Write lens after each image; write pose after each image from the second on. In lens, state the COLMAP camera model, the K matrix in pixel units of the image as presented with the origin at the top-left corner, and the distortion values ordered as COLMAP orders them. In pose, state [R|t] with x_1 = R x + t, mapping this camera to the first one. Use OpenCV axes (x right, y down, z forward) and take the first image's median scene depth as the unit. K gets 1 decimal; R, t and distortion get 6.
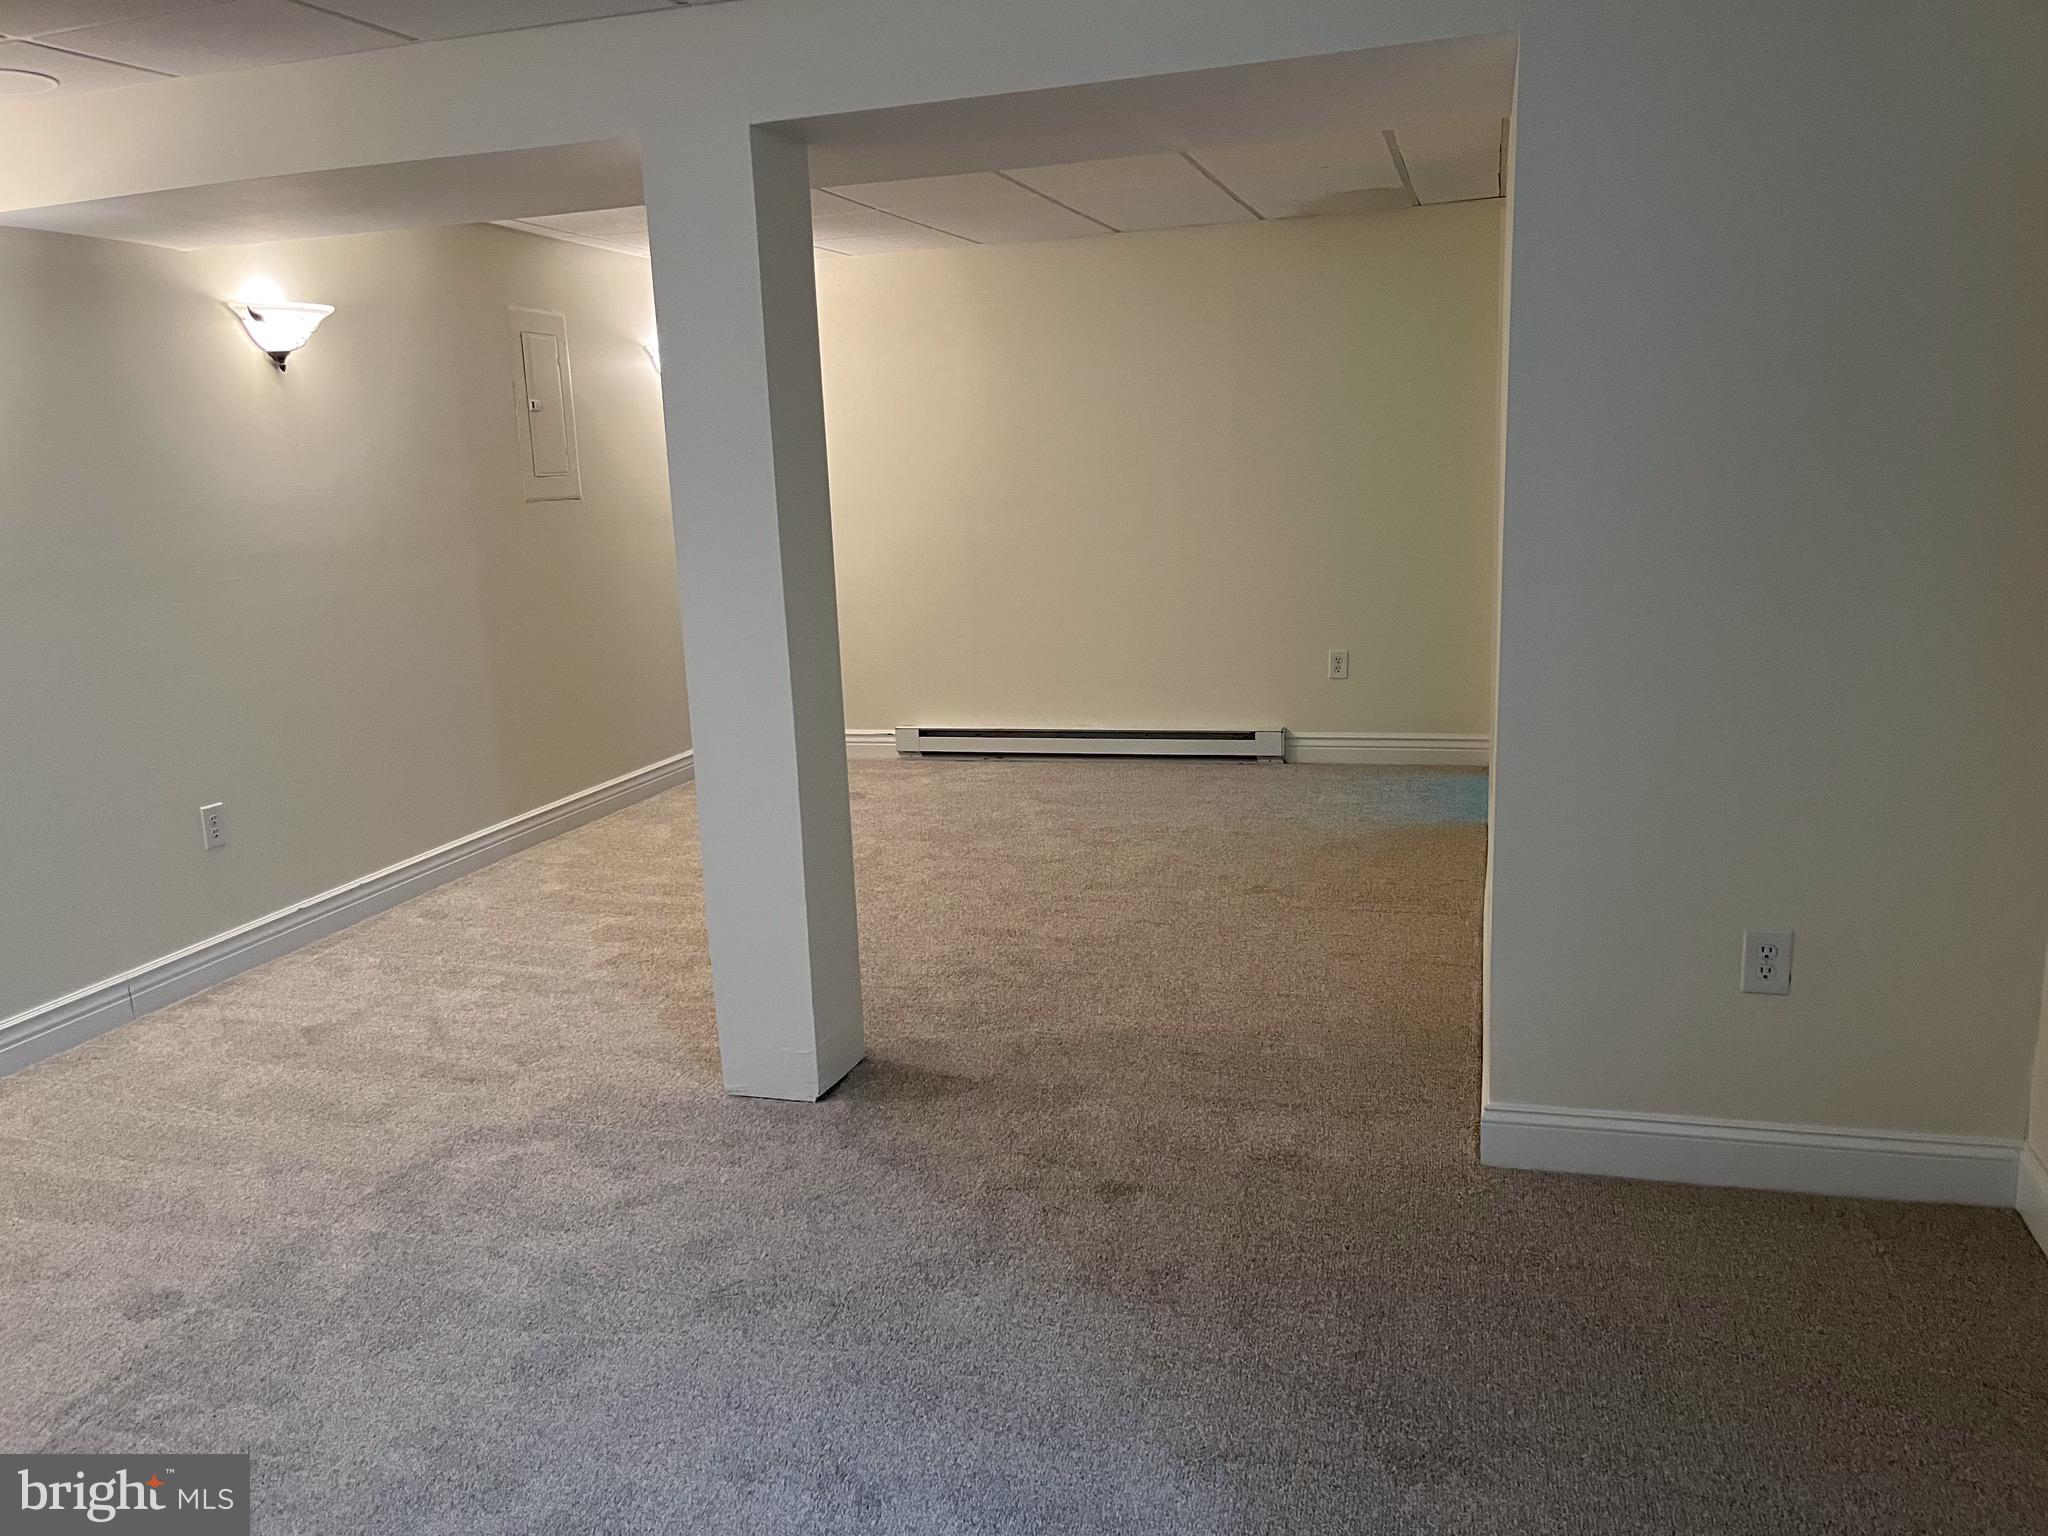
lens RADIAL K [[1544.4, 0, 1024.6], [0, 1544.4, 764.0], [0, 0, 1]] dist [0.051462, -0.070470]
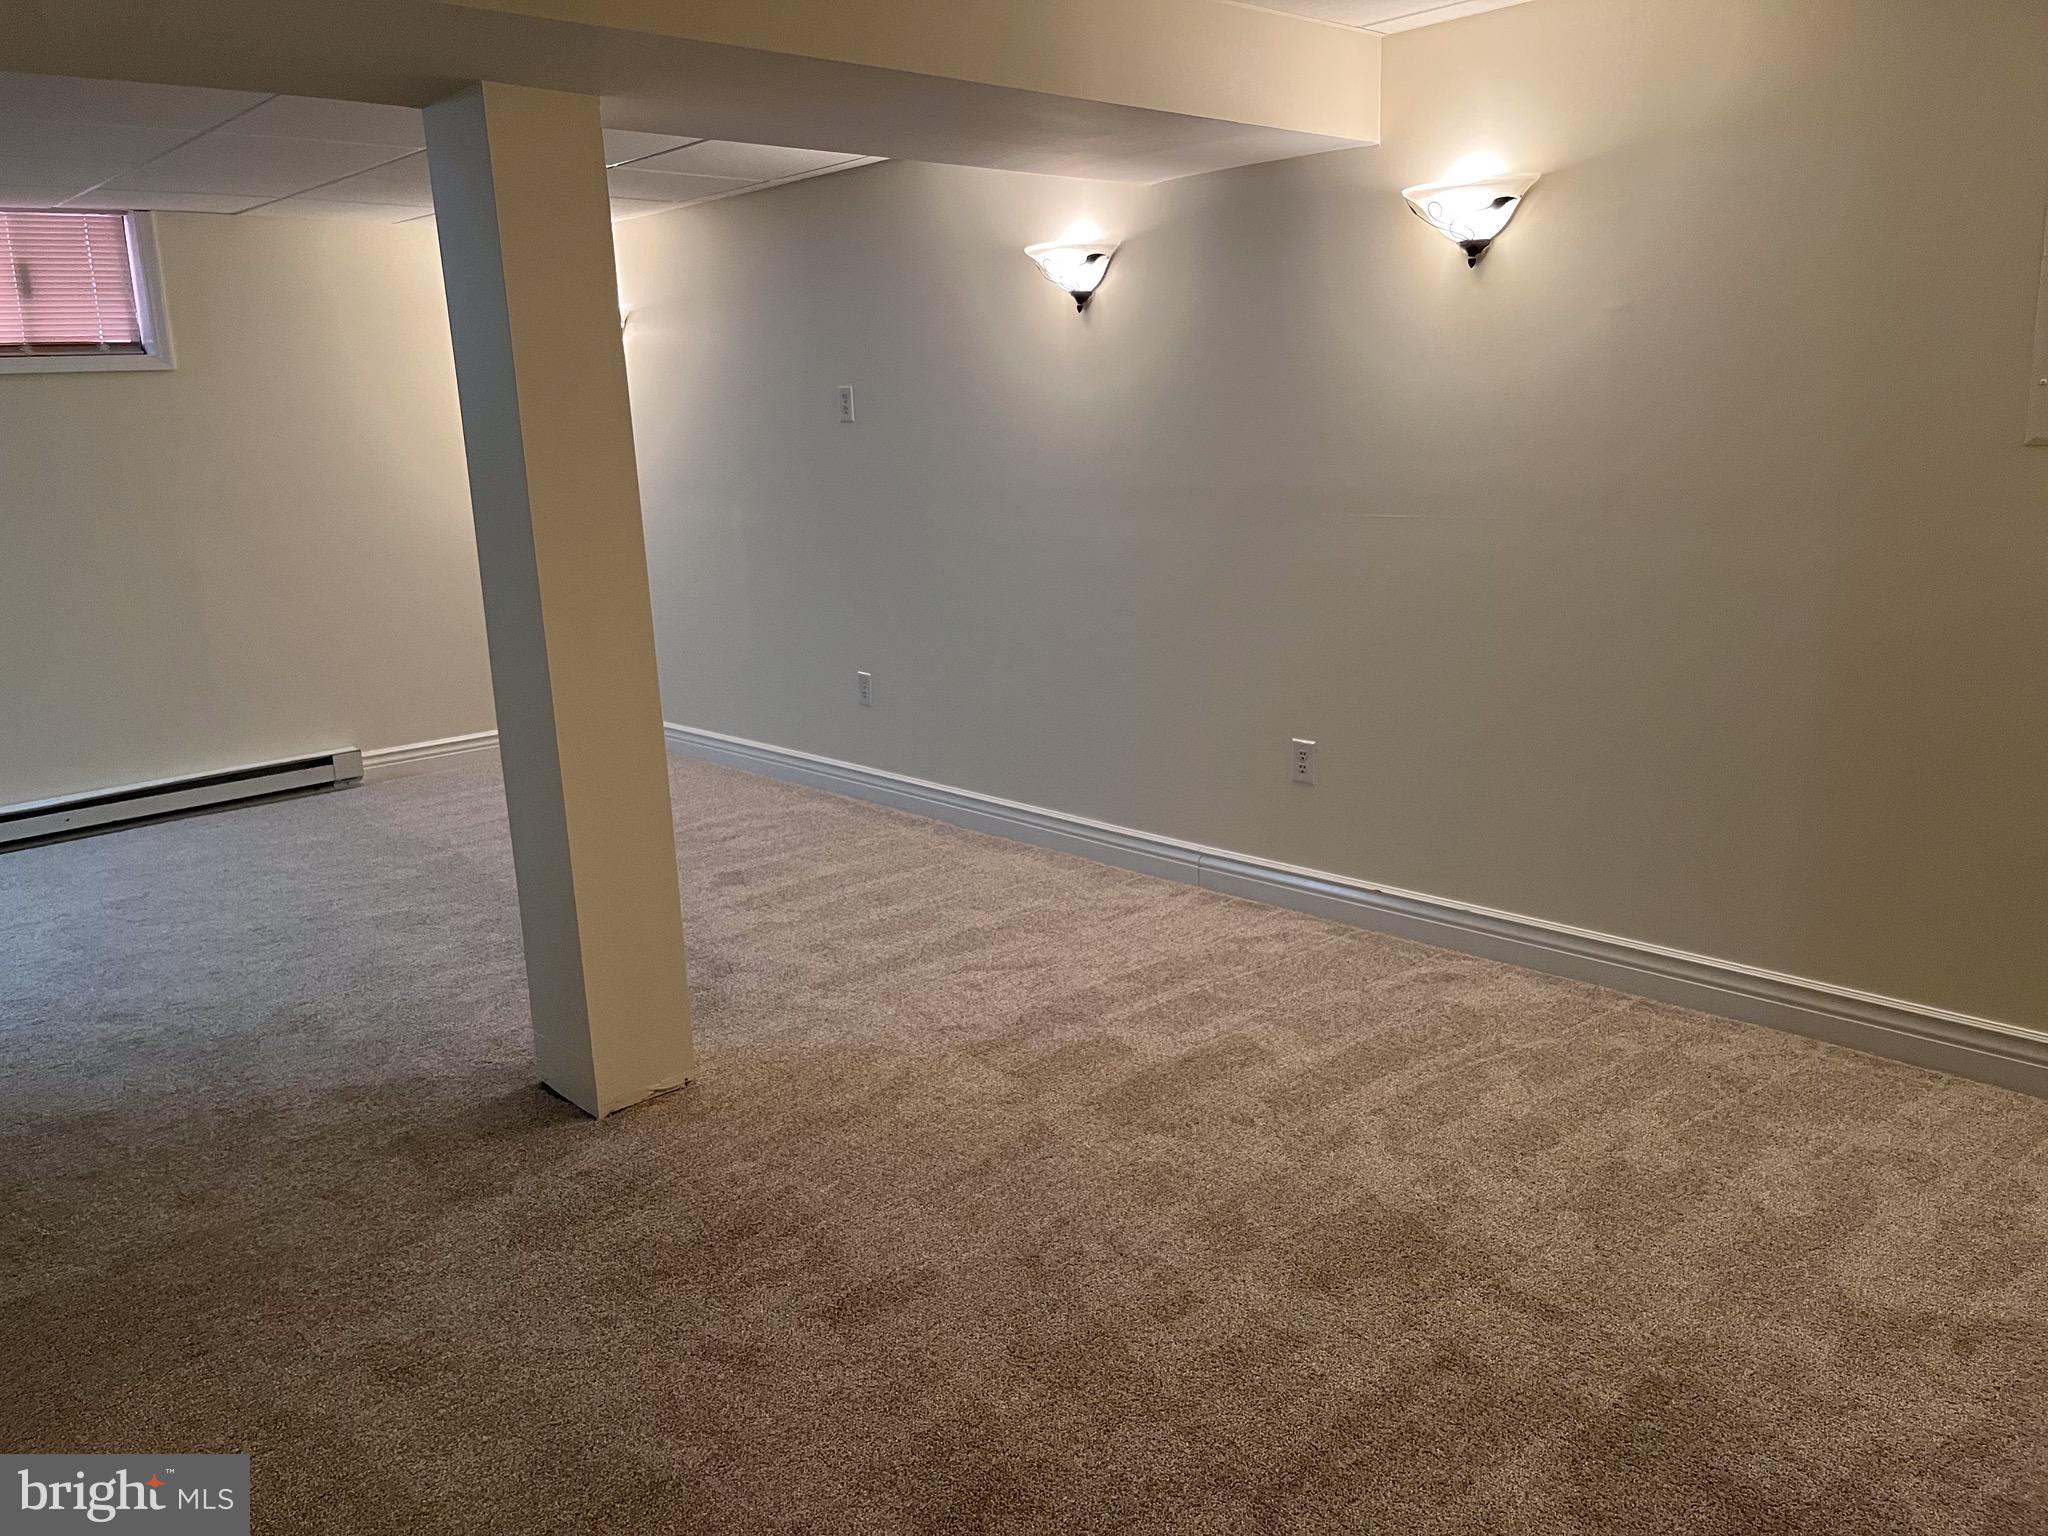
lens RADIAL K [[1544.4, 0, 1016.1], [0, 1544.4, 773.0], [0, 0, 1]] dist [0.051462, -0.070470]
pose [[-0.510503, 0.251868, -0.822161, 0.380100], [-0.108292, 0.929695, 0.352052, -0.278671], [0.853030, 0.268757, -0.447337, 1.286121]]
